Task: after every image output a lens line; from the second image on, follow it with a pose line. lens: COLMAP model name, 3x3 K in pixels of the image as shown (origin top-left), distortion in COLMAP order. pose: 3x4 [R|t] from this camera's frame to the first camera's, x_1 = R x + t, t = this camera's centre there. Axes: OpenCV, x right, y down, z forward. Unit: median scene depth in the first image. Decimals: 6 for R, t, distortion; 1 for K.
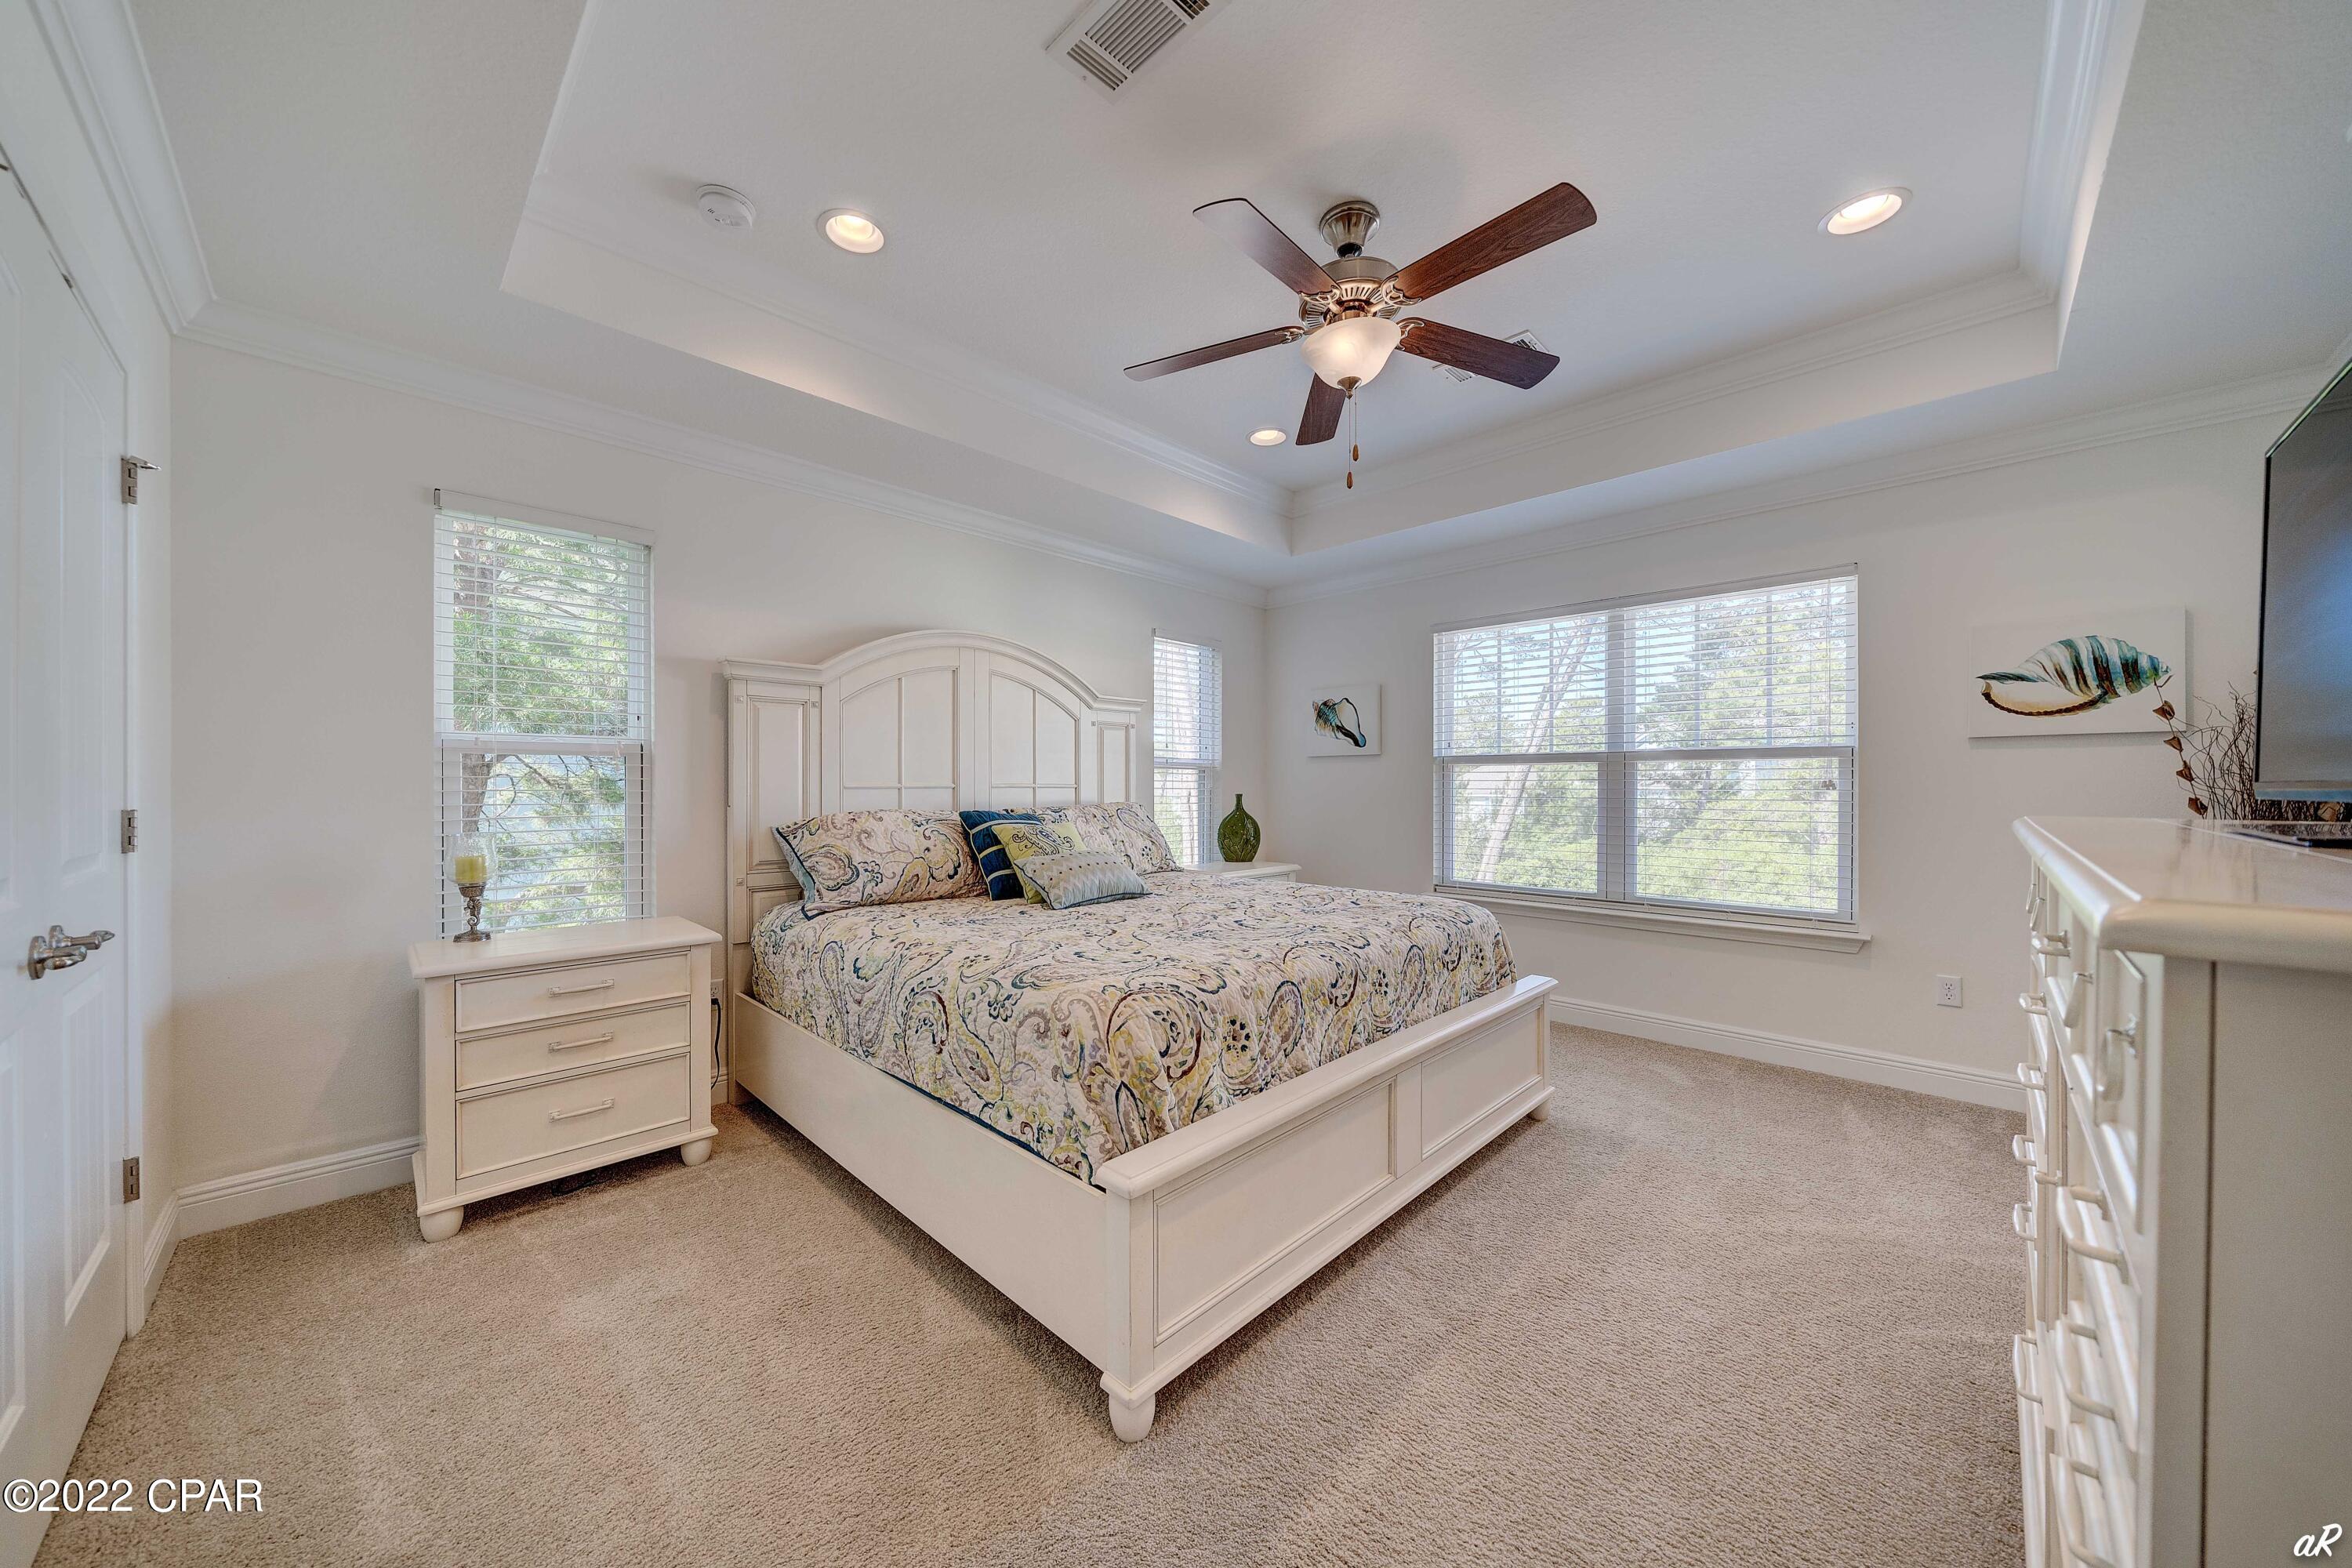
lens RADIAL K [[796.9, 0, 1141.2], [0, 796.9, 782.0], [0, 0, 1]] dist [-0.023690, 0.000028]
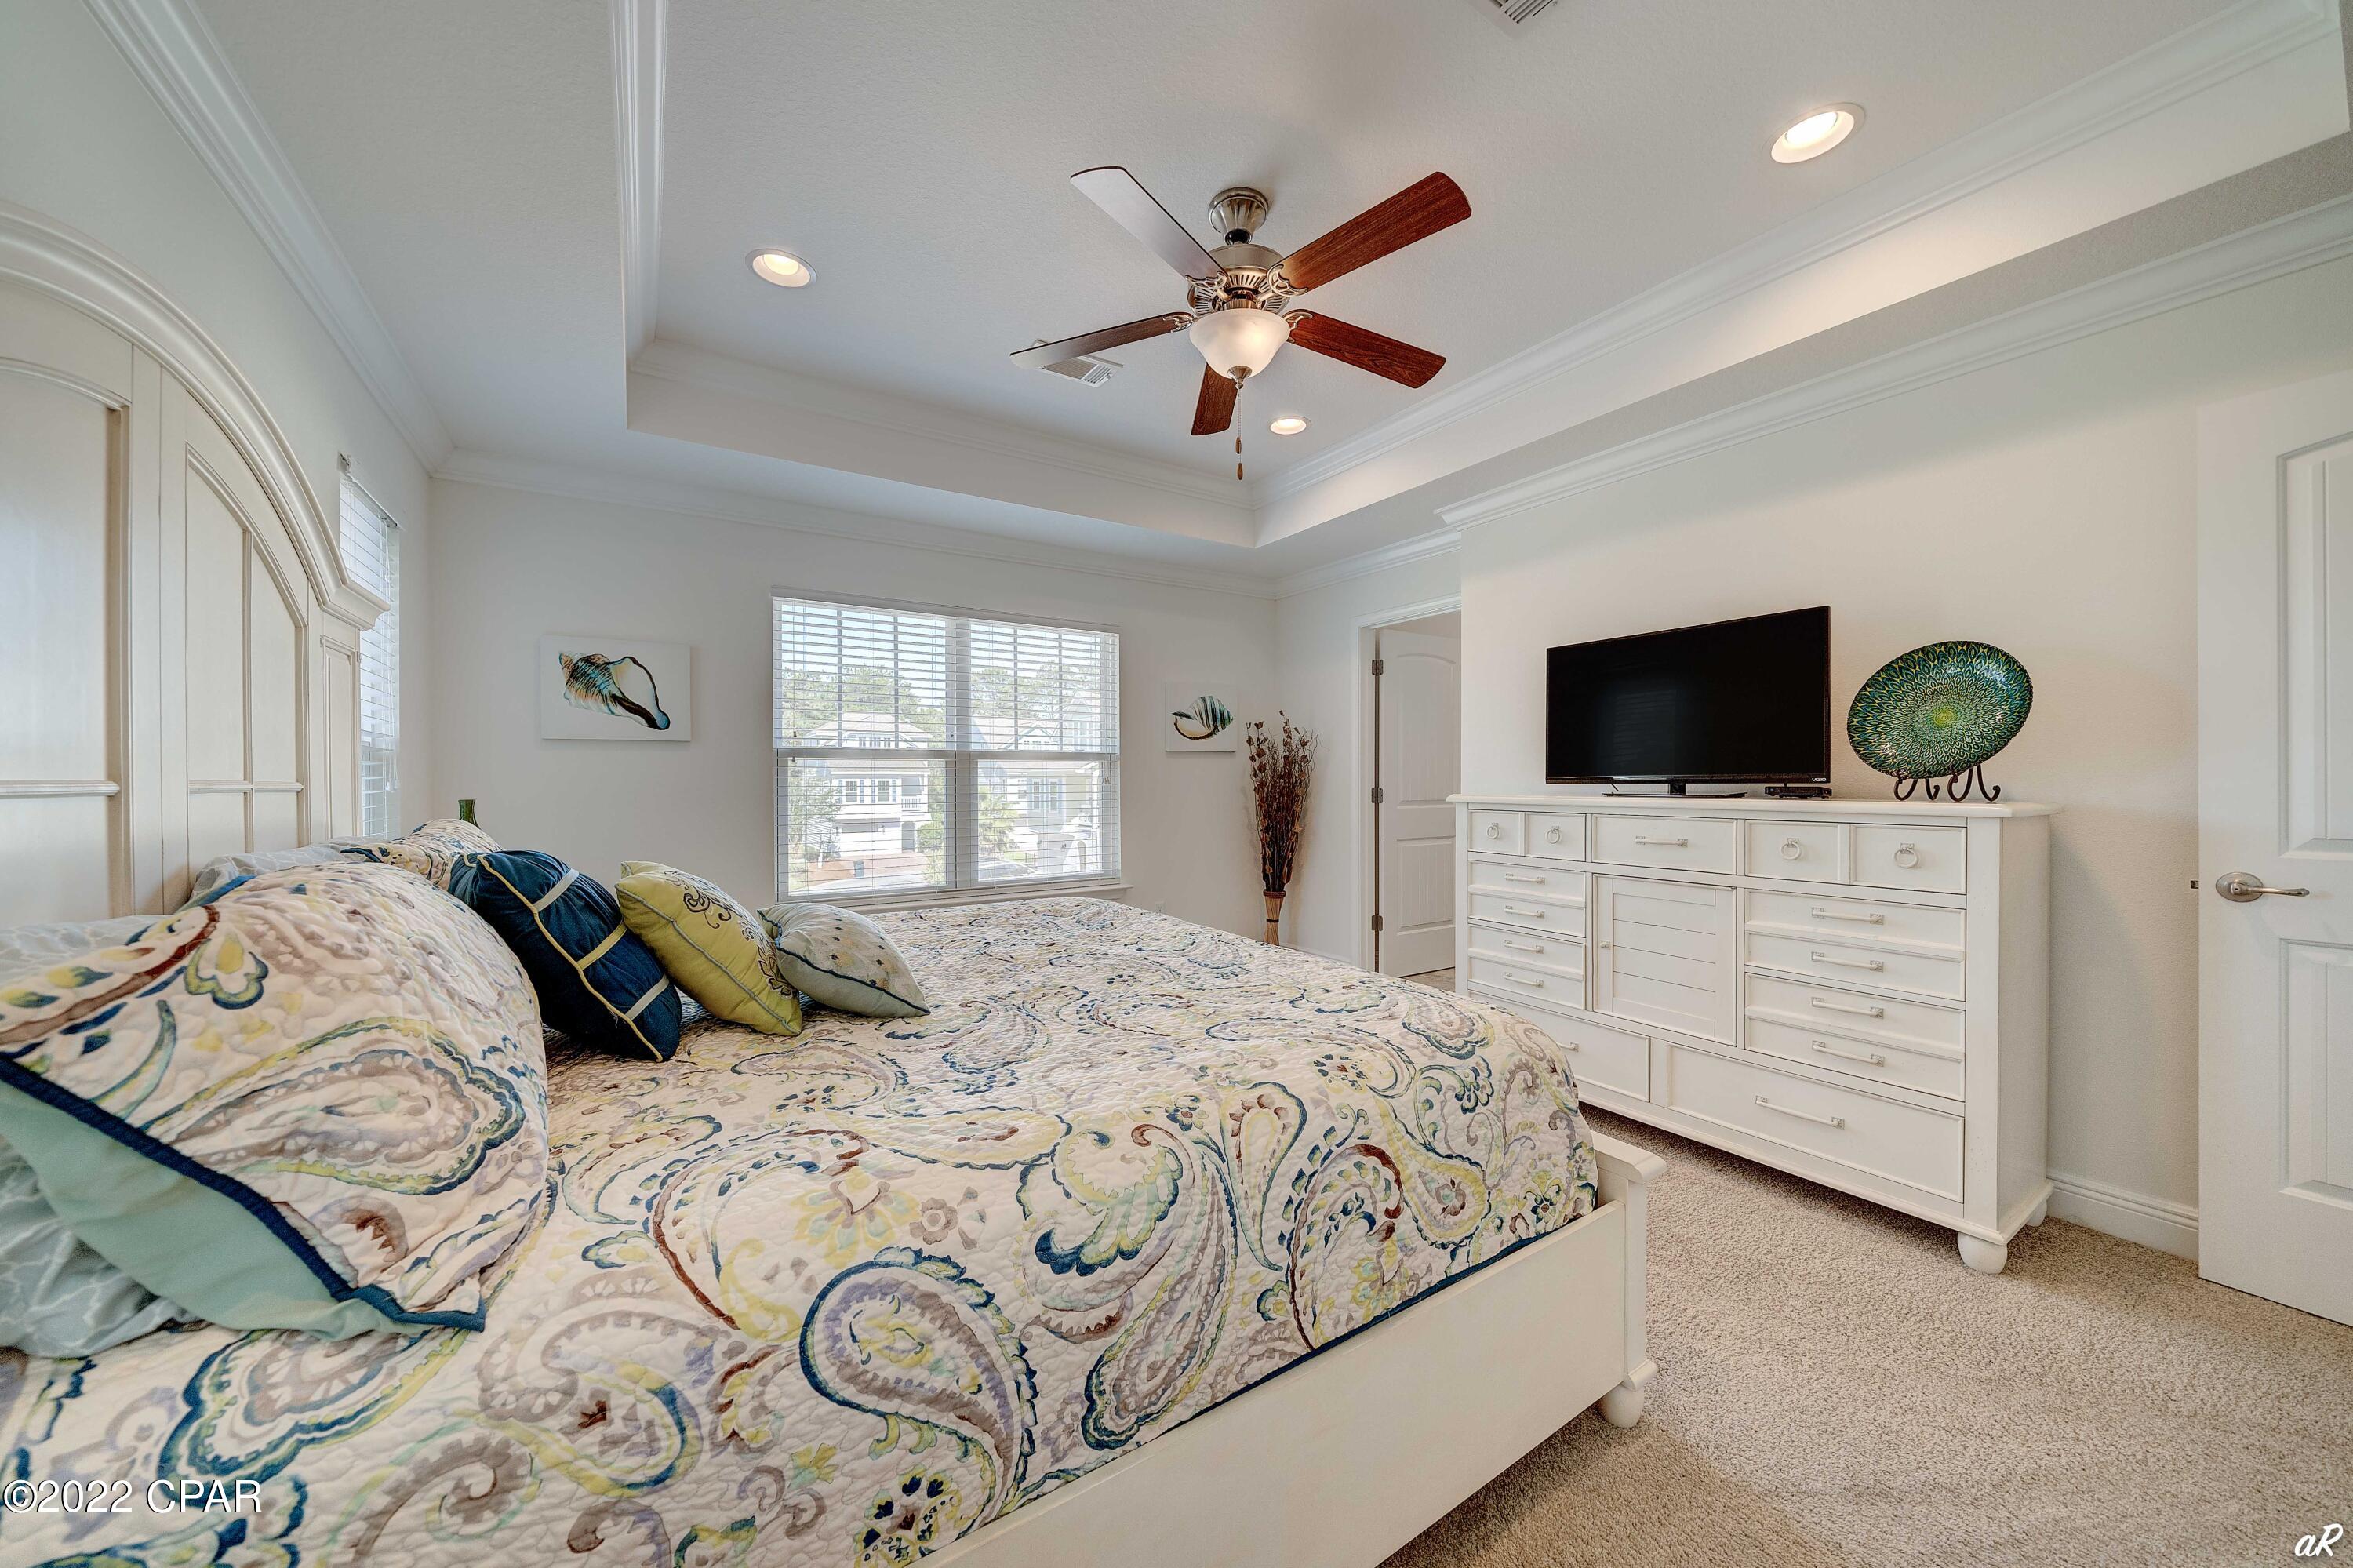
lens RADIAL K [[811.1, 0, 1174.1], [0, 811.1, 777.2], [0, 0, 1]] dist [-0.011994, -0.000022]
pose [[0.199013, 0.003780, 0.979990, -0.526703], [-0.000128, 0.999993, -0.003831, 0.002590], [-0.979997, 0.000637, 0.199012, 0.625874]]
